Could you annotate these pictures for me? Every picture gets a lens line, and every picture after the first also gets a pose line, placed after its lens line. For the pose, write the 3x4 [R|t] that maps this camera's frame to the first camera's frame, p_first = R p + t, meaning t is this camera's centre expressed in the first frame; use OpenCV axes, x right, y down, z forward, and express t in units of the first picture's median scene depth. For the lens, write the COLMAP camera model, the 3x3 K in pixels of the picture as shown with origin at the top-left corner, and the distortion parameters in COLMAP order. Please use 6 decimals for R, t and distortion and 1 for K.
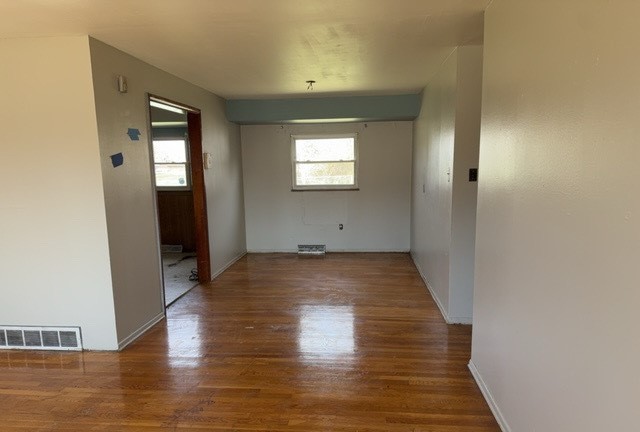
lens RADIAL K [[446.1, 0, 322.1], [0, 446.1, 237.9], [0, 0, 1]] dist [0.081292, -0.096765]
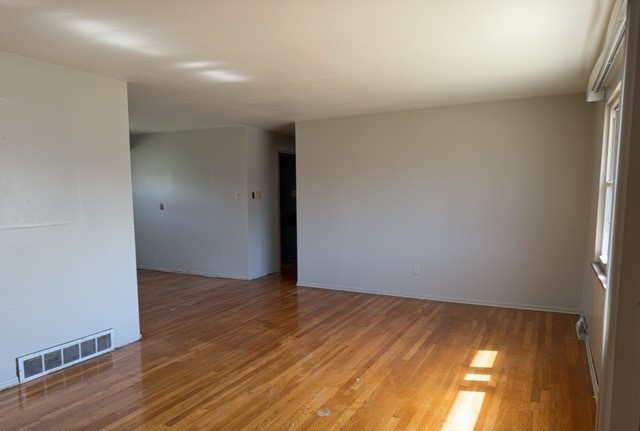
lens RADIAL K [[446.1, 0, 322.1], [0, 446.1, 237.4], [0, 0, 1]] dist [0.081292, -0.096765]
pose [[0.376047, -0.084879, 0.922705, -1.041447], [0.154278, 0.987631, 0.027975, 0.019457], [-0.913667, 0.131833, 0.384491, 0.058417]]
